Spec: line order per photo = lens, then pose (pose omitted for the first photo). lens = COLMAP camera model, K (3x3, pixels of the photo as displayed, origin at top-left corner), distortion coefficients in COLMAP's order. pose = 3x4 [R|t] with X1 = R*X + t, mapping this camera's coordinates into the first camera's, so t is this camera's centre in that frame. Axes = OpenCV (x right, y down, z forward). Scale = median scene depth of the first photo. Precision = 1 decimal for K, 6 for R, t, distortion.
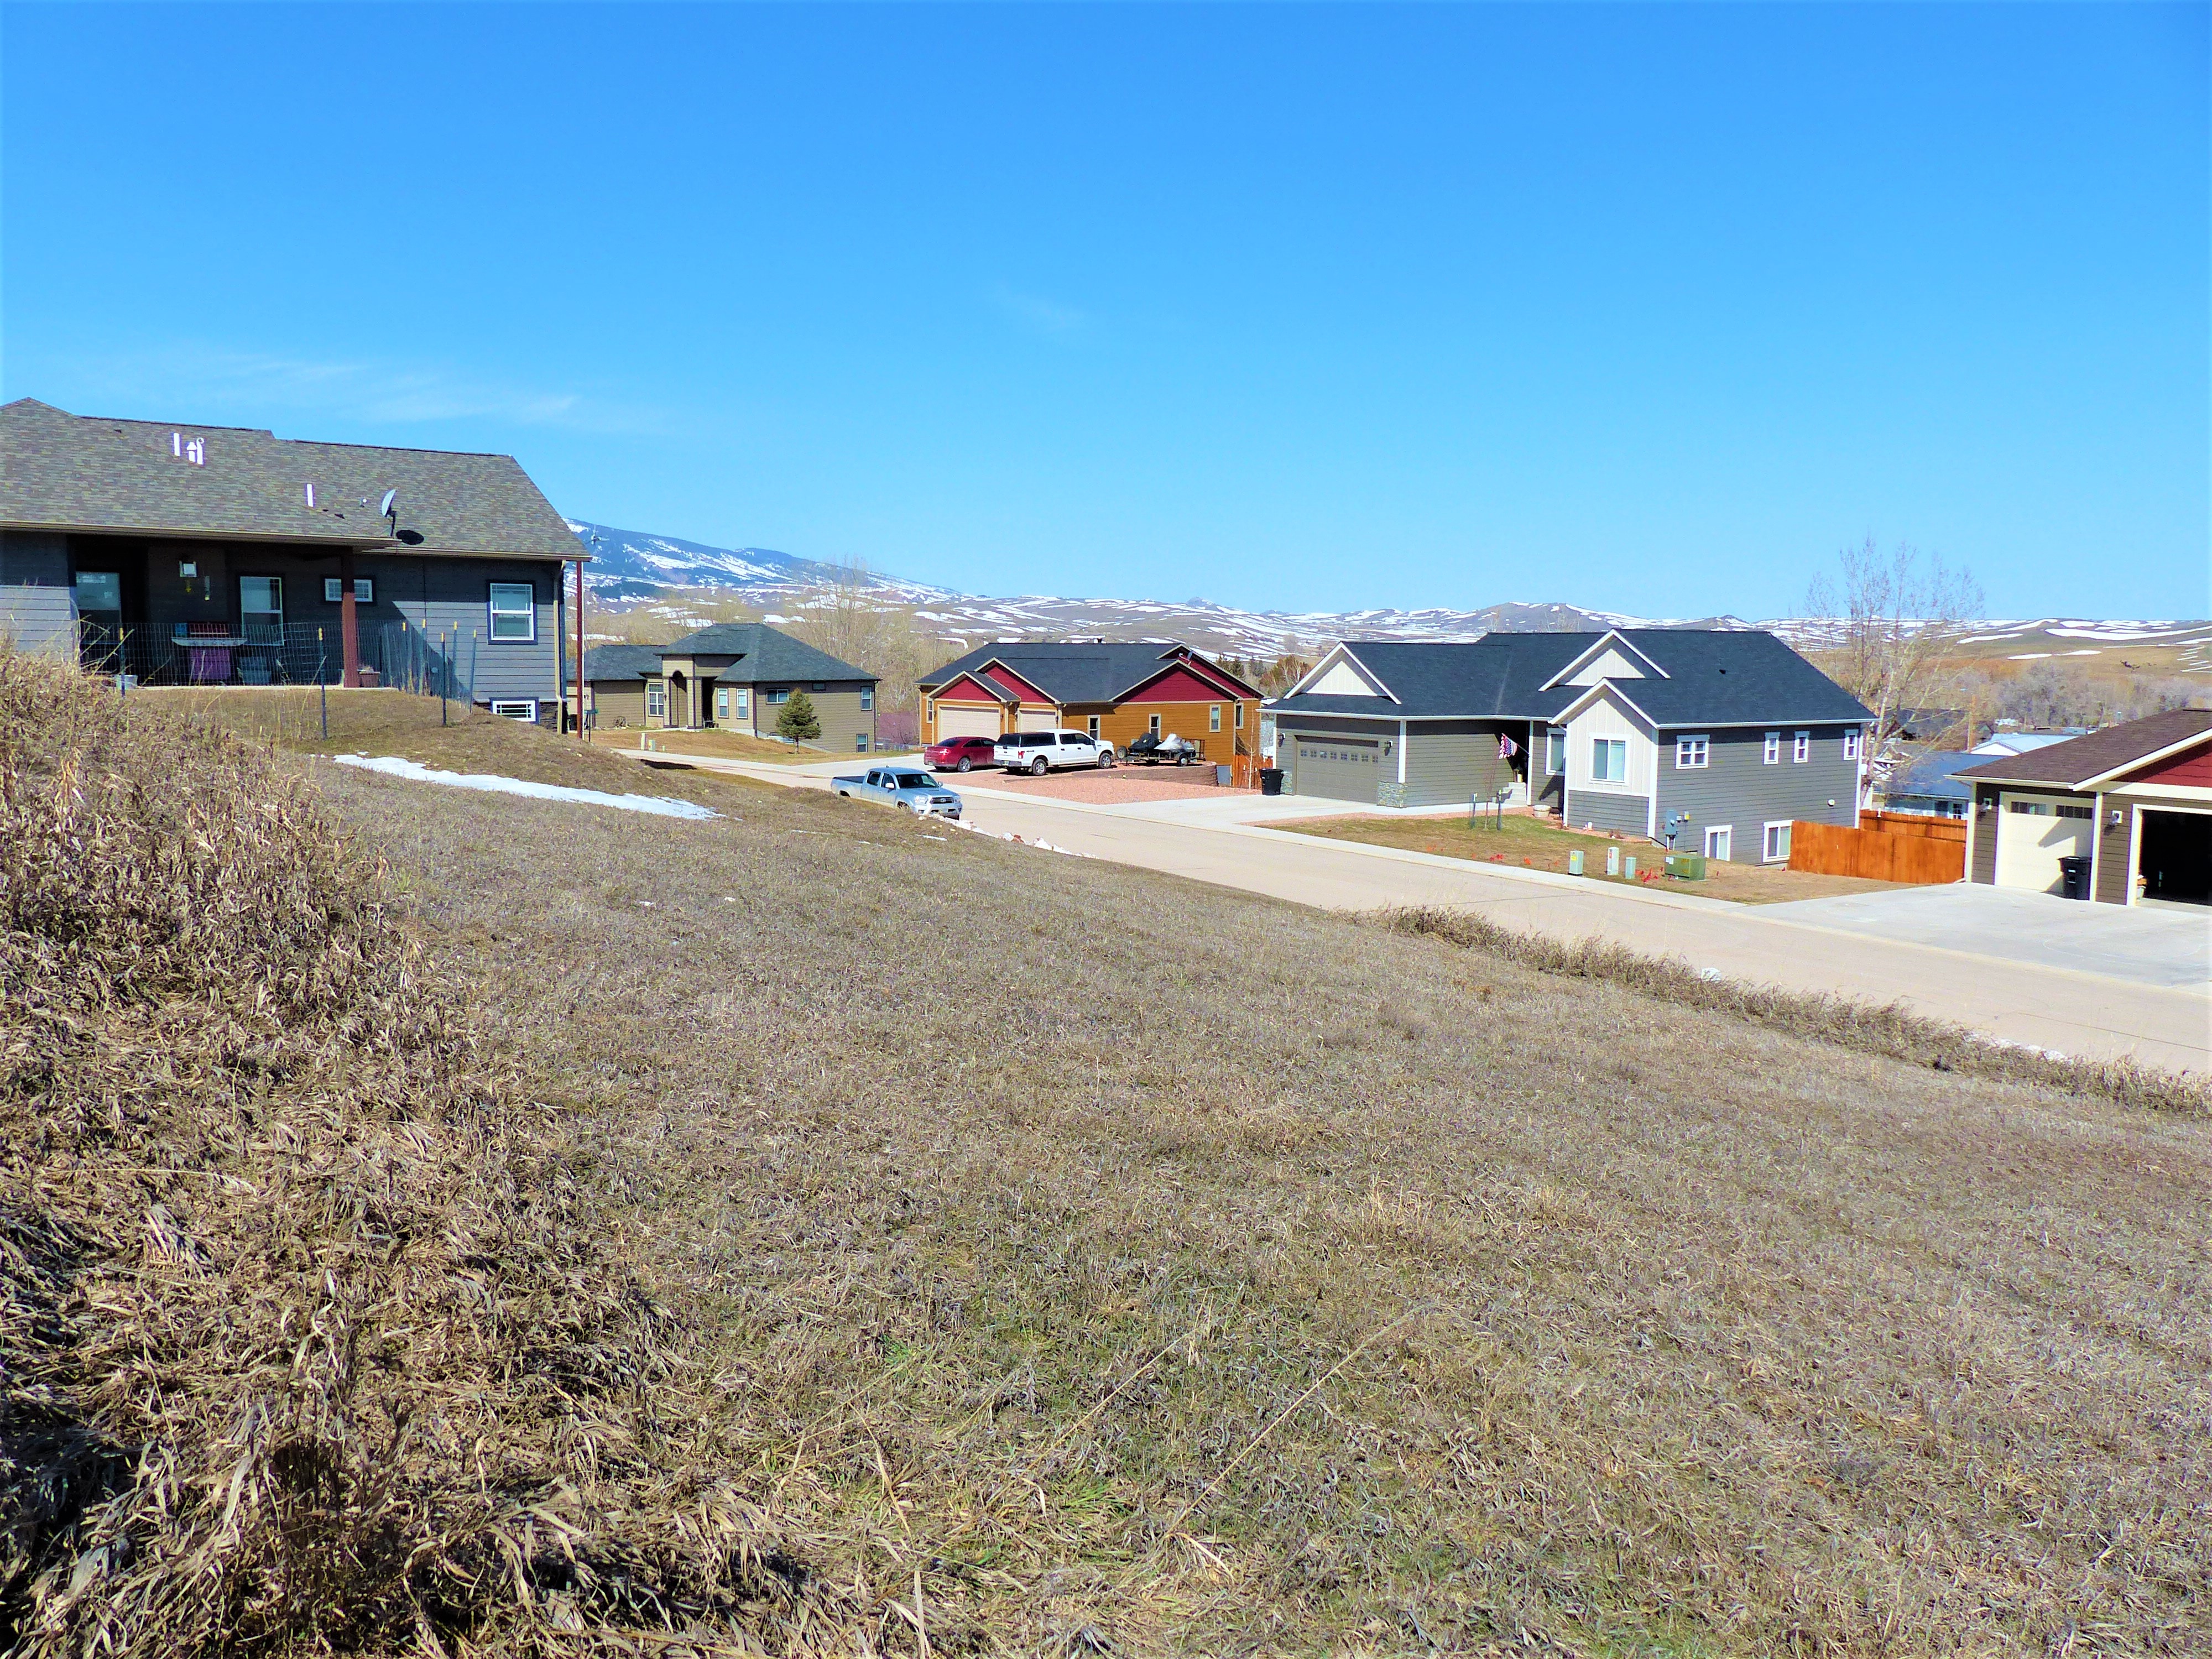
lens RADIAL K [[1641.9, 0, 1093.9], [0, 1641.9, 827.5], [0, 0, 1]] dist [-0.006416, 0.002118]
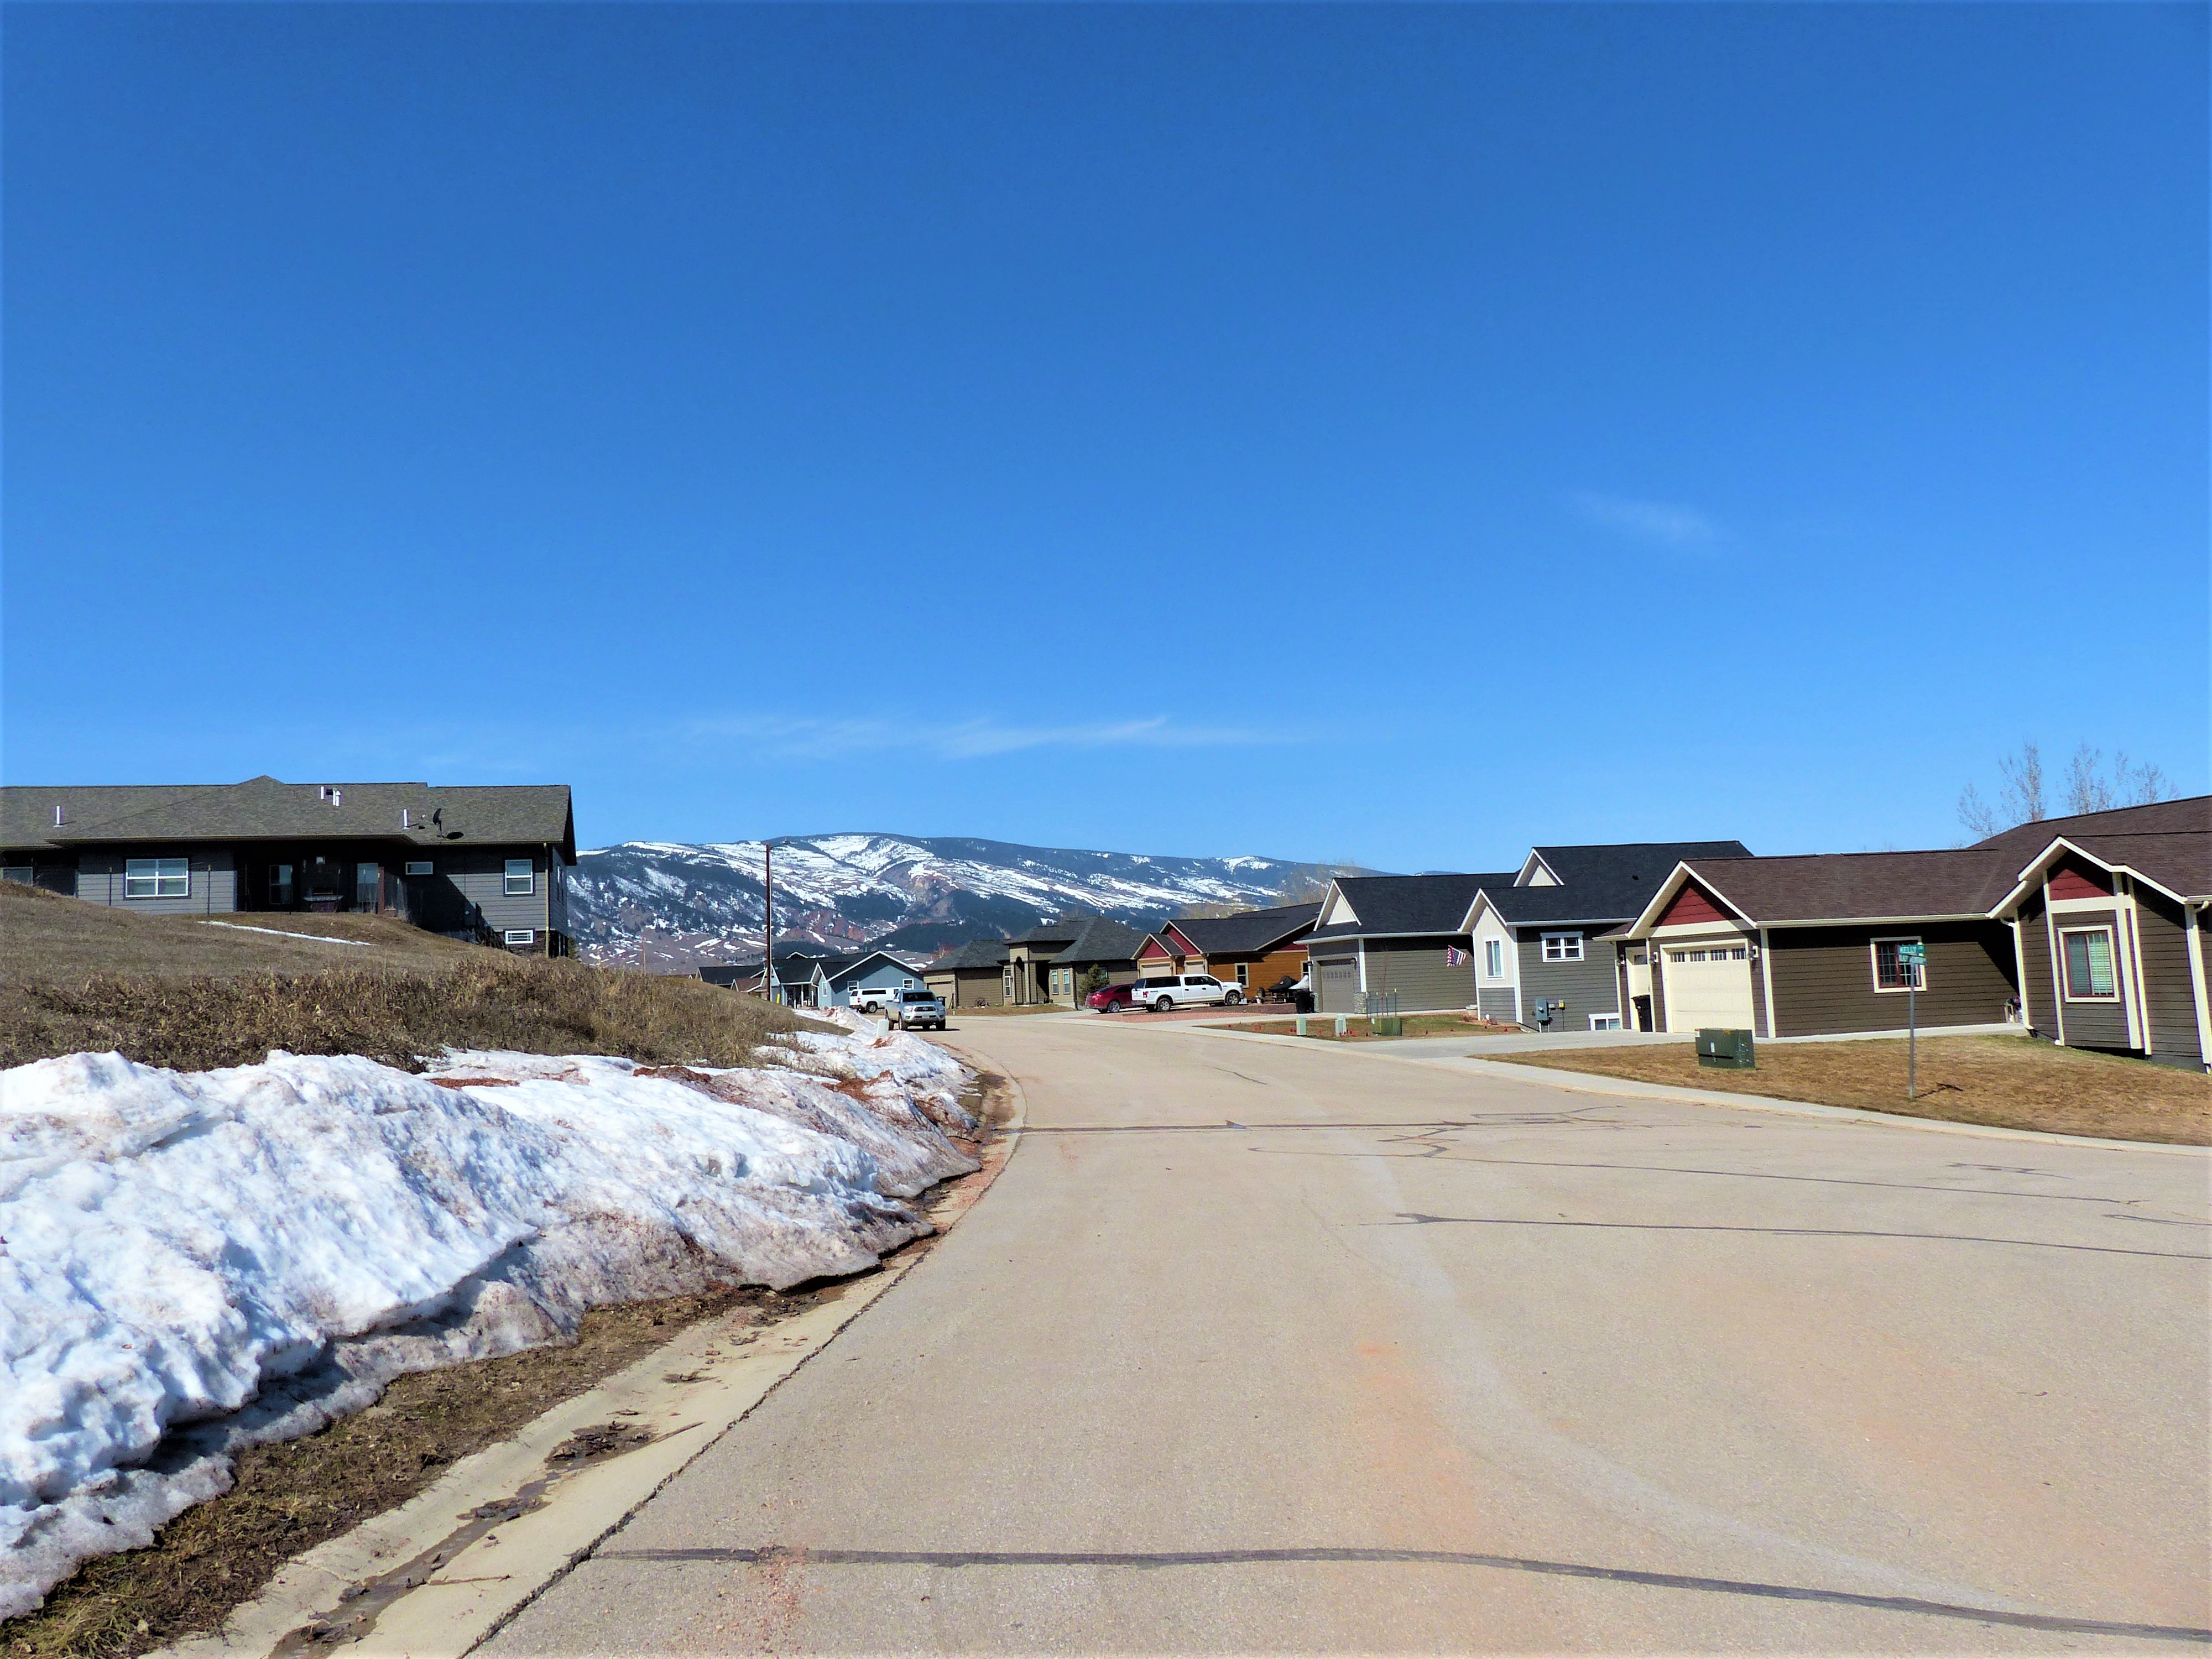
lens RADIAL K [[1698.7, 0, 1106.1], [0, 1698.7, 828.9], [0, 0, 1]] dist [-0.009875, 0.016827]
pose [[0.918389, -0.083780, -0.386707, 0.498828], [0.007677, 0.980915, -0.194283, 0.092780], [0.395604, 0.175459, 0.901505, -0.187865]]
